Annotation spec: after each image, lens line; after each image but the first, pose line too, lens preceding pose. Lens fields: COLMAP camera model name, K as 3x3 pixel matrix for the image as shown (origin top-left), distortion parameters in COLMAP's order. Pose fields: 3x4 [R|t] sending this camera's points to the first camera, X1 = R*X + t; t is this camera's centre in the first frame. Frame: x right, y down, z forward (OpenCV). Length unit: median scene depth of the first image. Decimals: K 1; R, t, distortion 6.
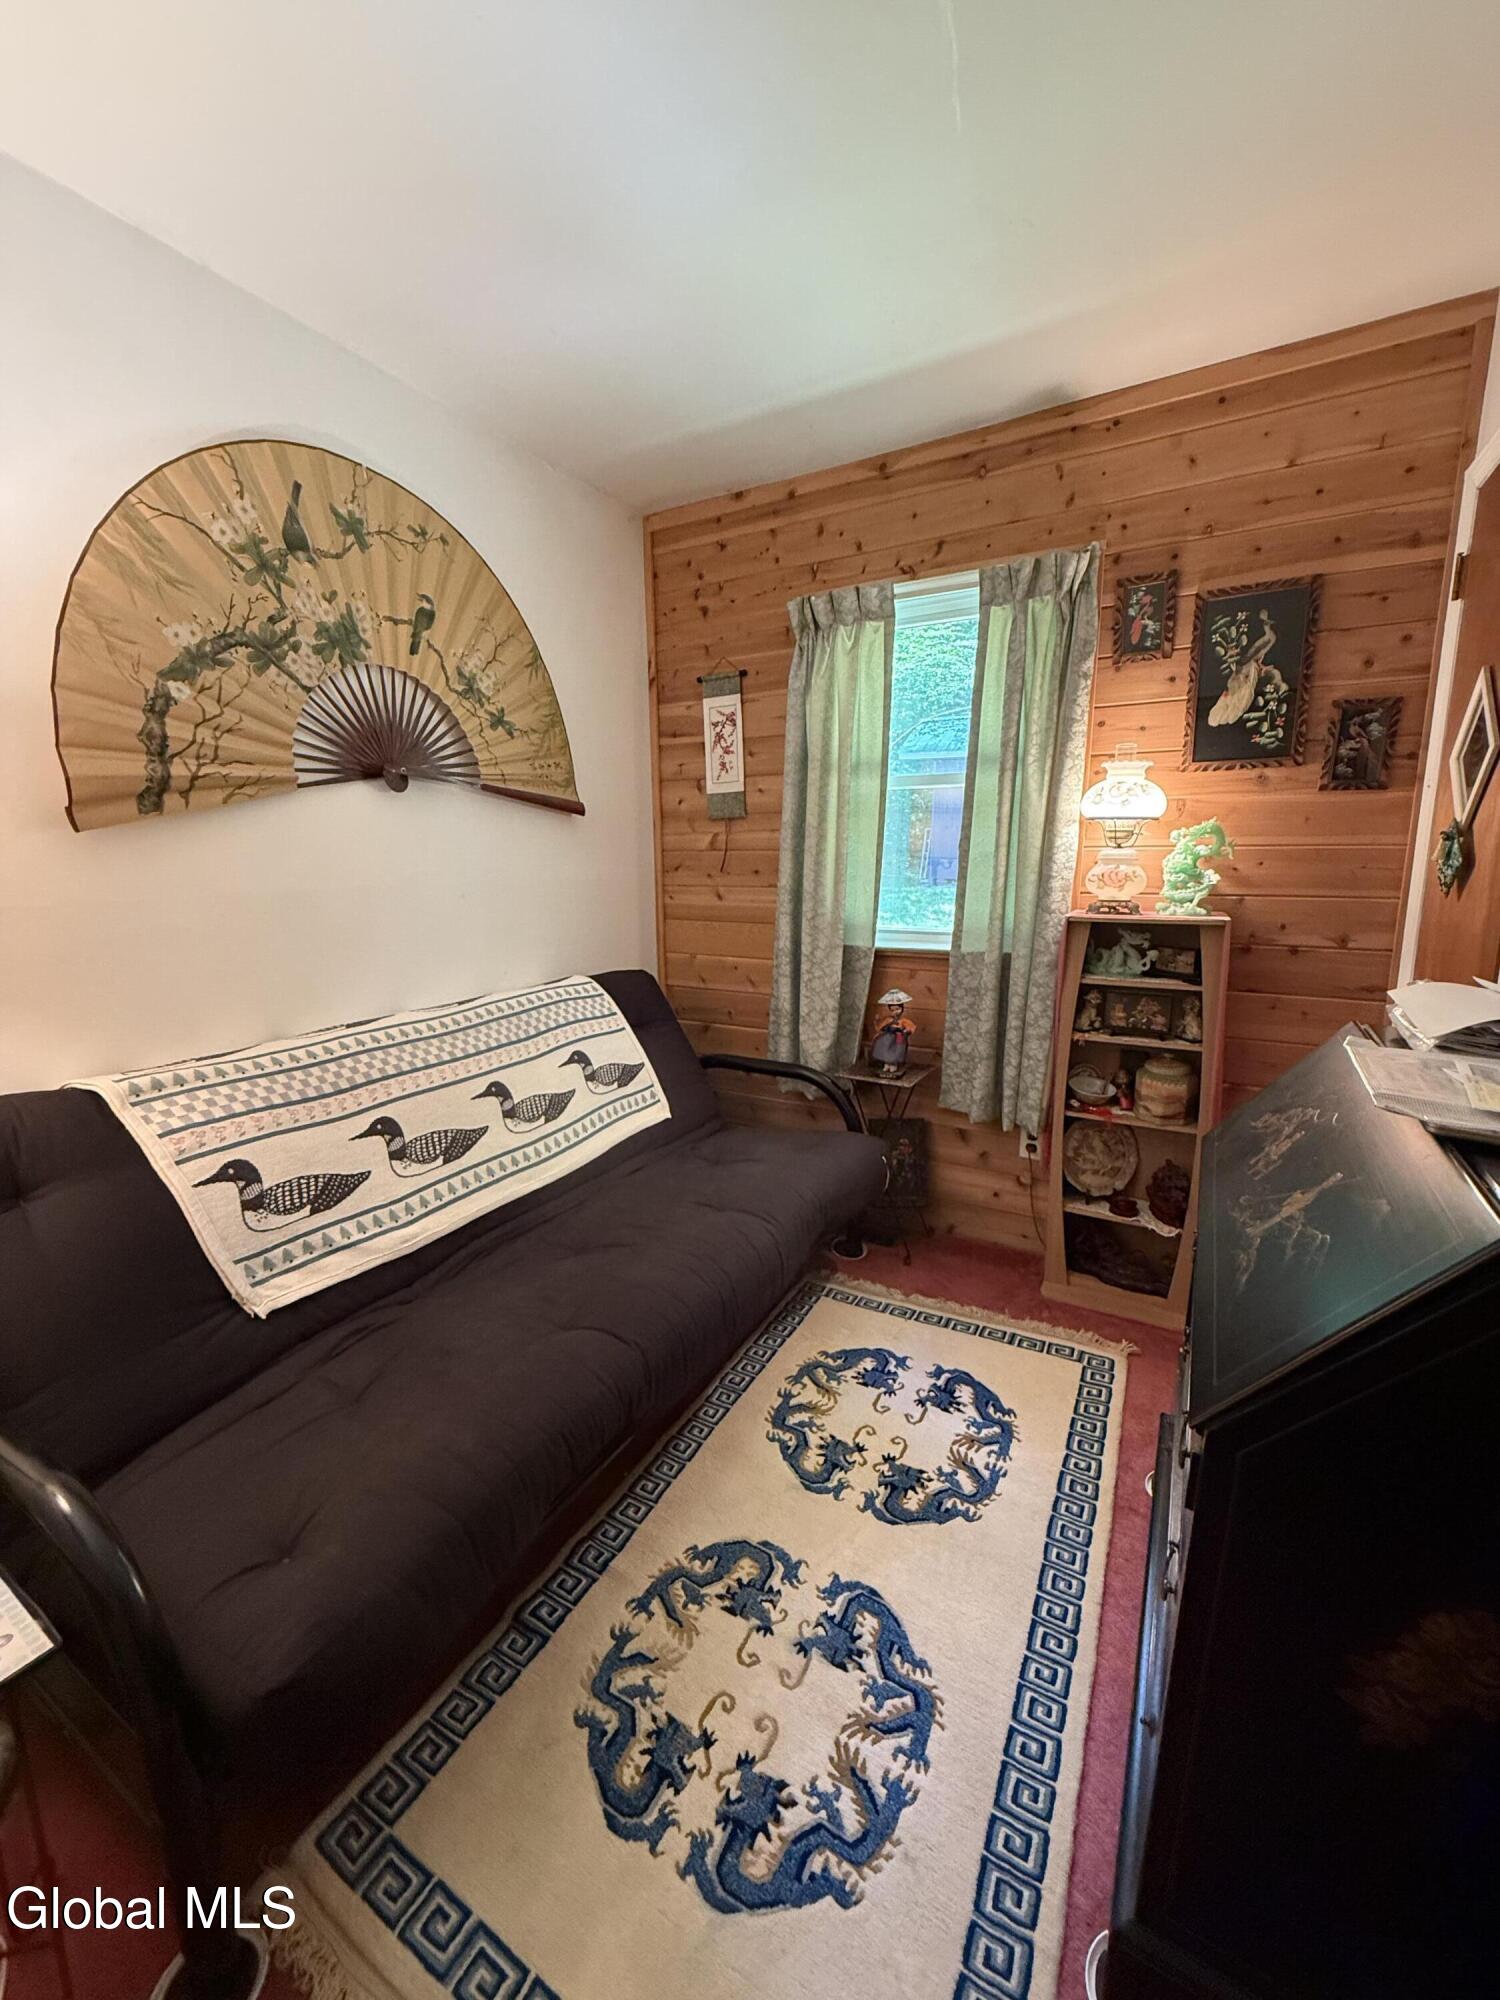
lens RADIAL K [[795.8, 0, 747.1], [0, 795.8, 1000.9], [0, 0, 1]] dist [0.000071, 0.000247]
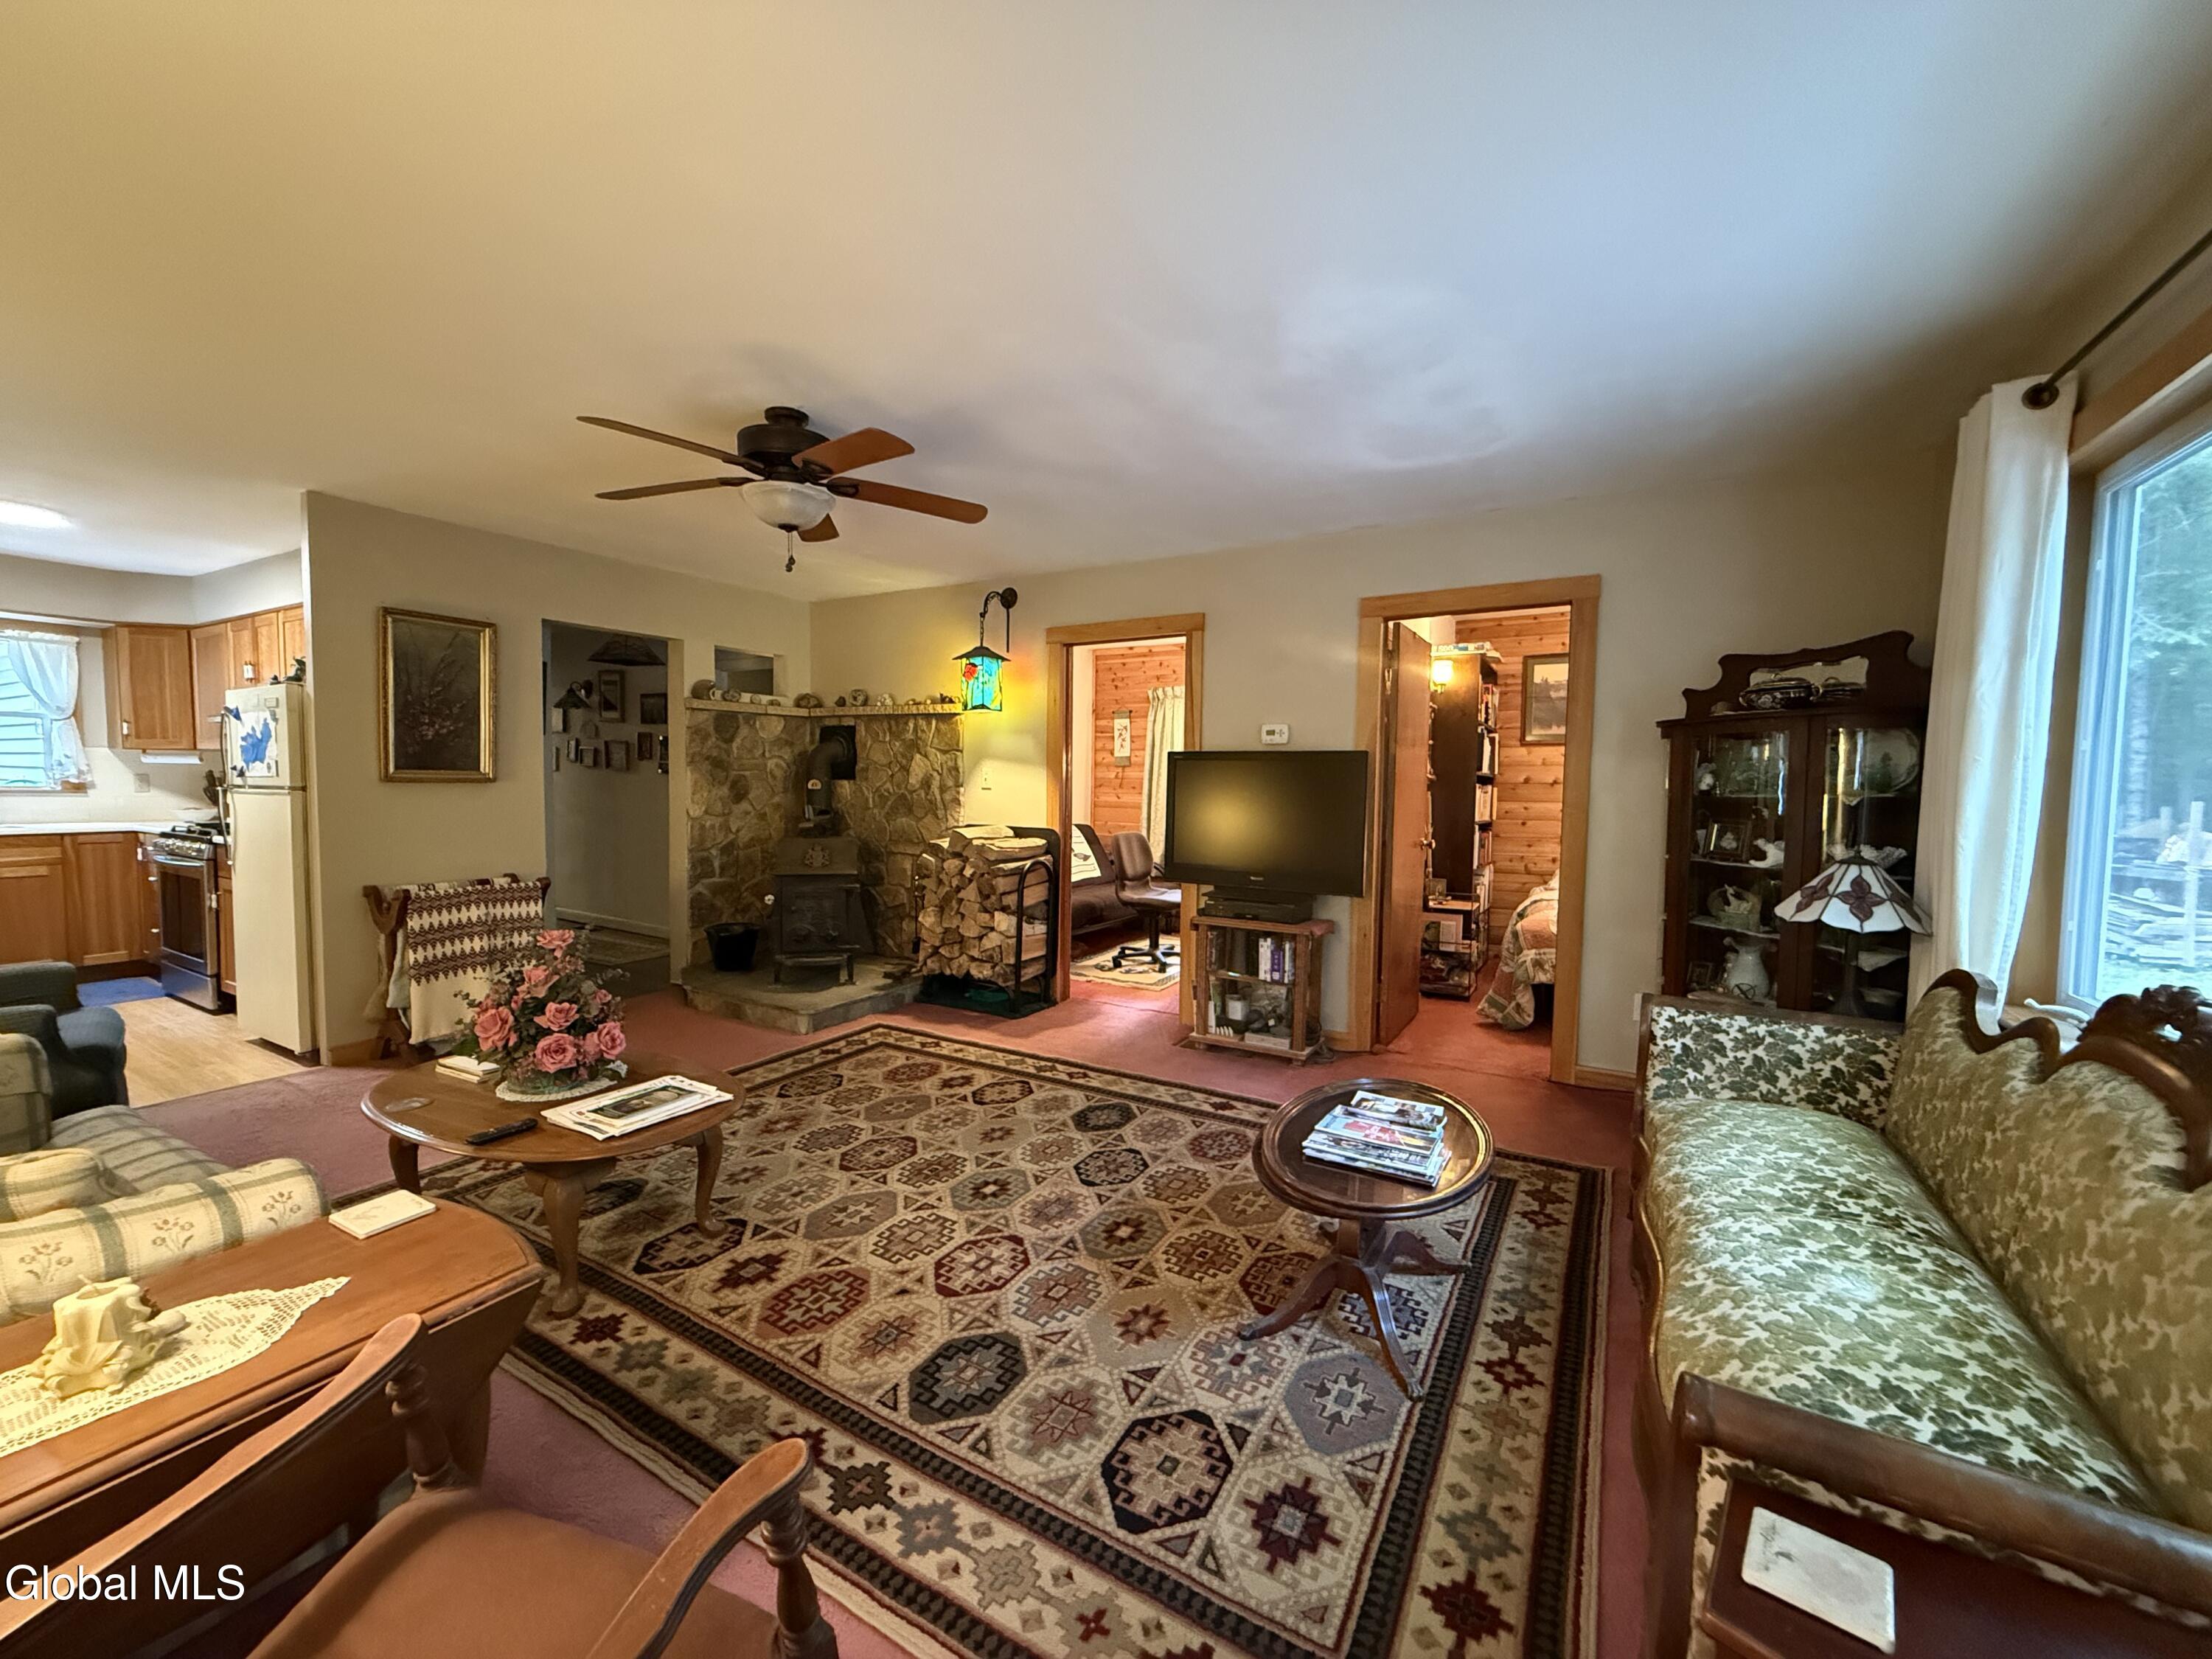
lens RADIAL K [[880.2, 0, 1104.5], [0, 880.2, 830.5], [0, 0, 1]] dist [0.000071, 0.000247]
pose [[0.999560, 0.025872, -0.014535, -0.037972], [-0.027518, 0.991432, -0.127691, 0.327830], [0.011107, 0.128035, 0.991707, -1.731799]]
